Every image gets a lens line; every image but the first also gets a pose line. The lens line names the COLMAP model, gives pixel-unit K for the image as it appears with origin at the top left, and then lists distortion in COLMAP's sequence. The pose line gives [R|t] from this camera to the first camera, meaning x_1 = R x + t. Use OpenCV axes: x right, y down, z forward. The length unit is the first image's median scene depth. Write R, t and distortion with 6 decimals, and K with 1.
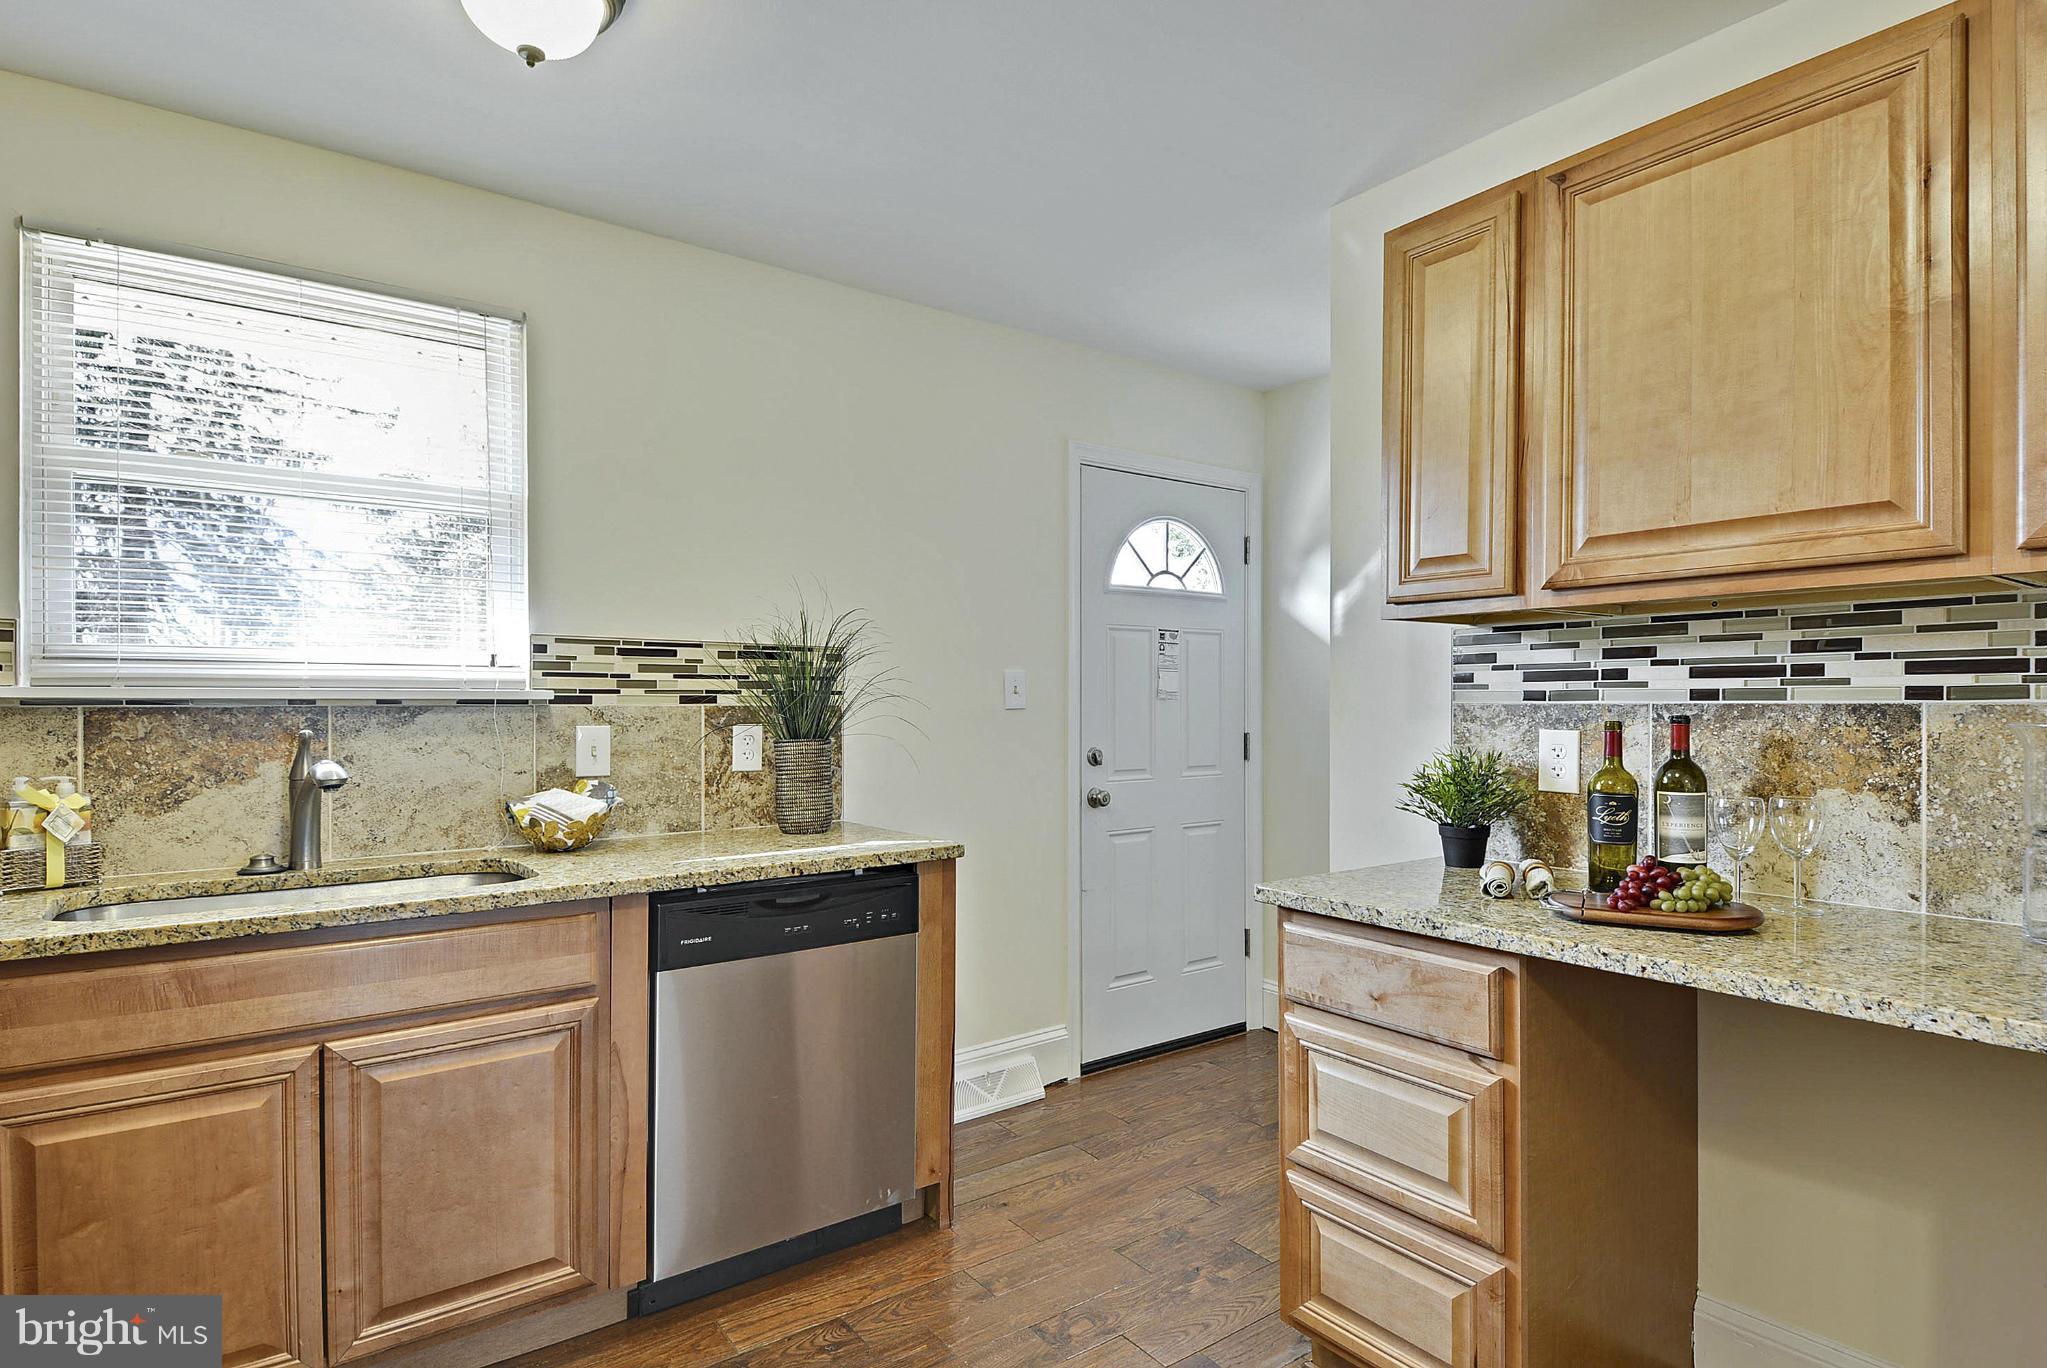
lens RADIAL K [[1053.5, 0, 1037.0], [0, 1053.5, 708.4], [0, 0, 1]] dist [0.017103, -0.013120]
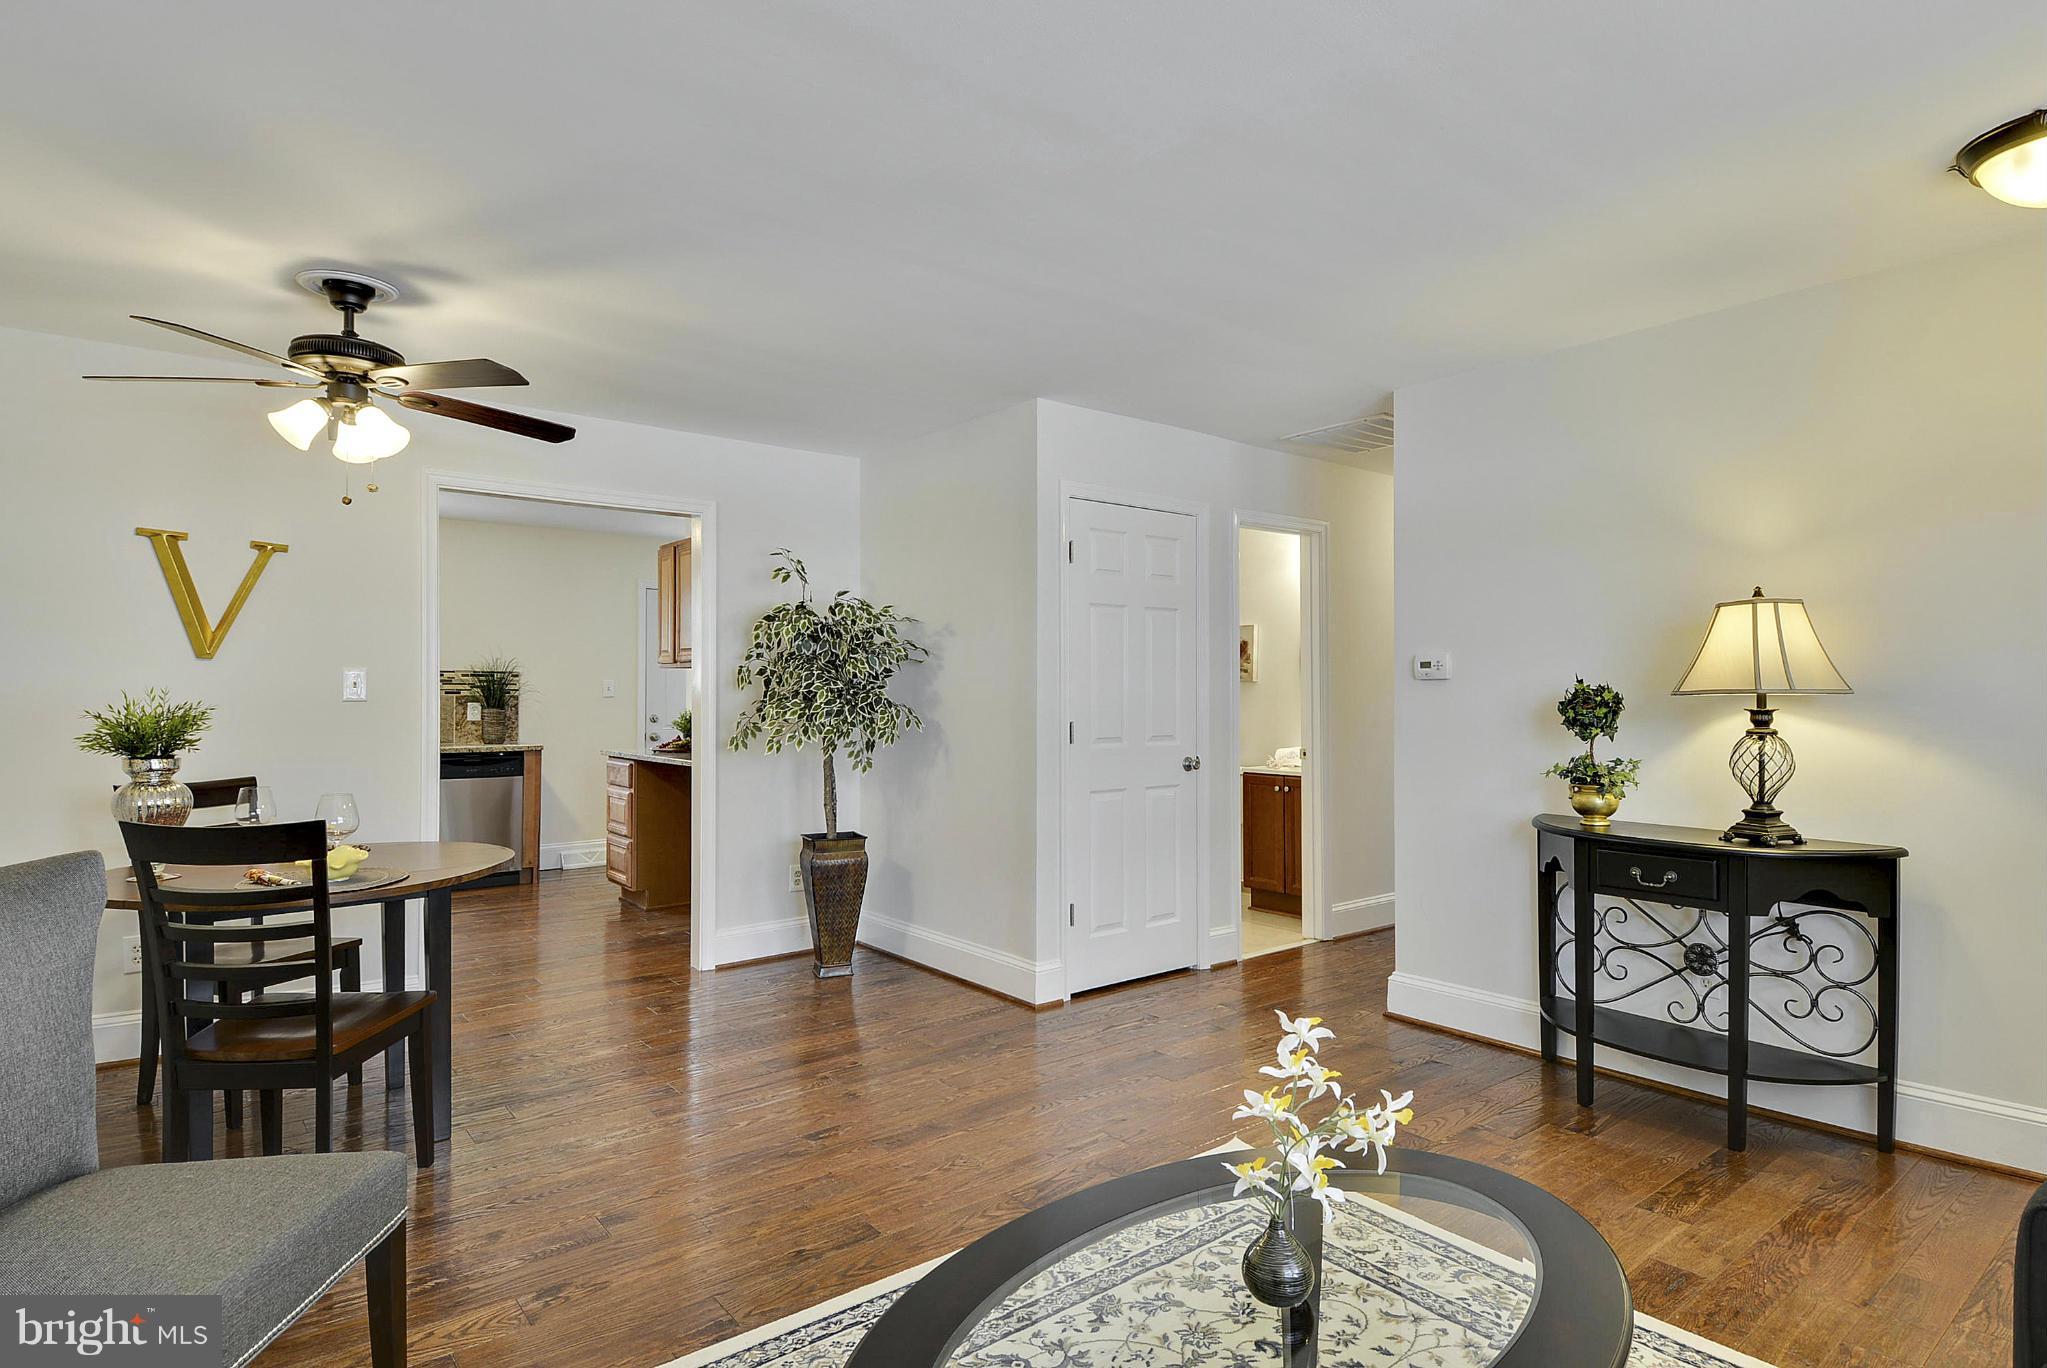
lens RADIAL K [[1053.5, 0, 1004.7], [0, 1053.5, 699.3], [0, 0, 1]] dist [0.017103, -0.013120]
pose [[0.999698, 0.004982, 0.024049, 1.354840], [-0.004909, 0.999983, -0.003087, 0.013291], [-0.024064, 0.002968, 0.999706, -2.271243]]
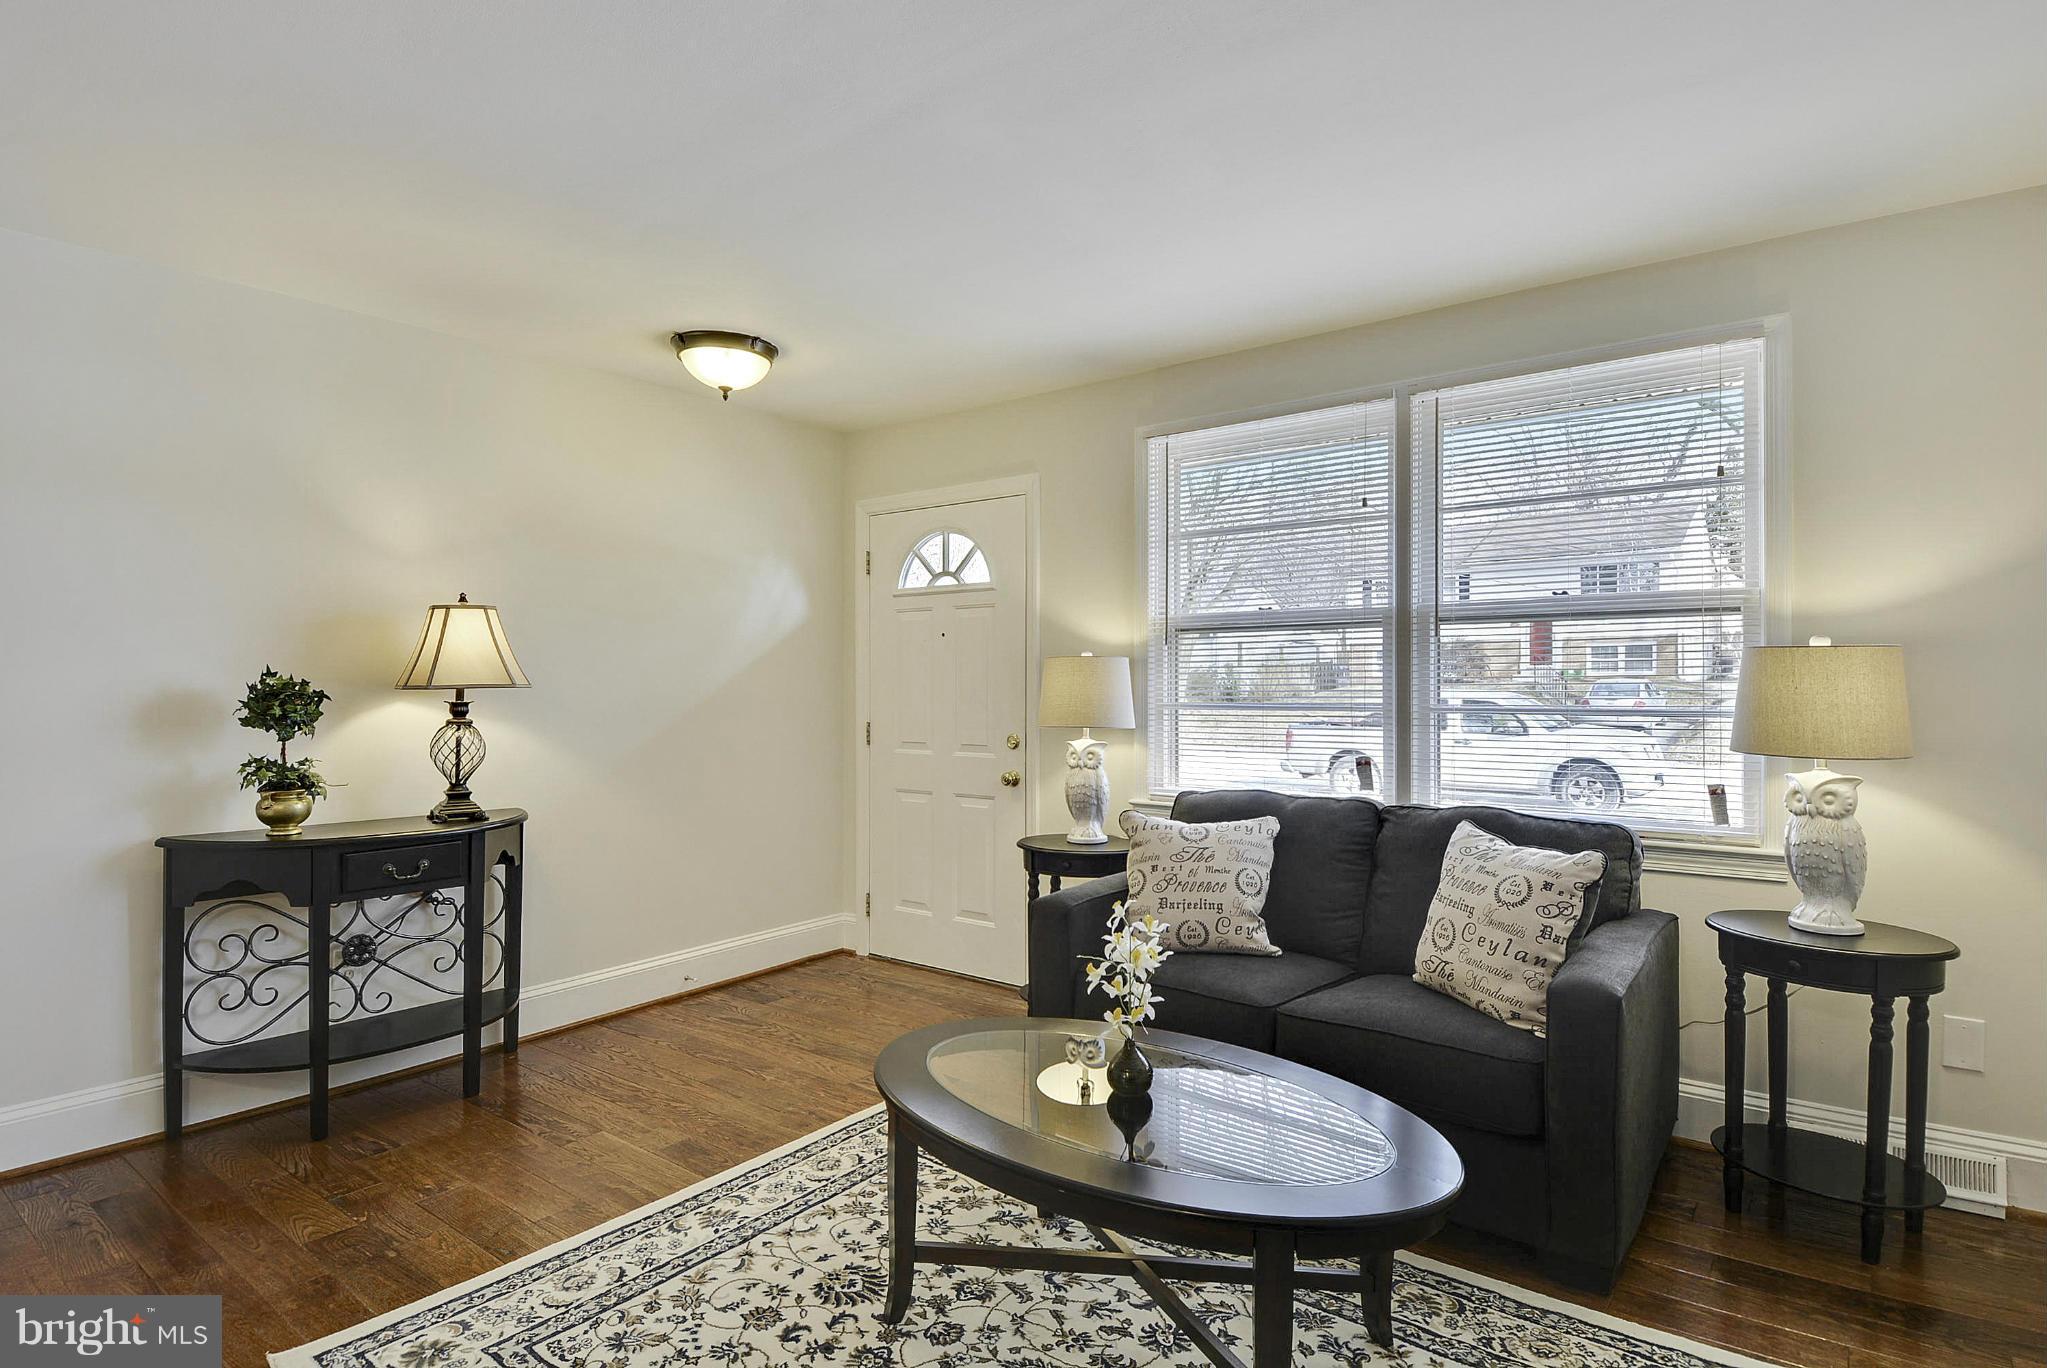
lens RADIAL K [[1053.5, 0, 1041.8], [0, 1053.5, 688.6], [0, 0, 1]] dist [0.017103, -0.013120]
pose [[-0.271700, 0.001117, 0.962381, 0.596636], [0.006525, 0.999978, 0.000682, 0.001942], [-0.962360, 0.006464, -0.271702, -1.248301]]
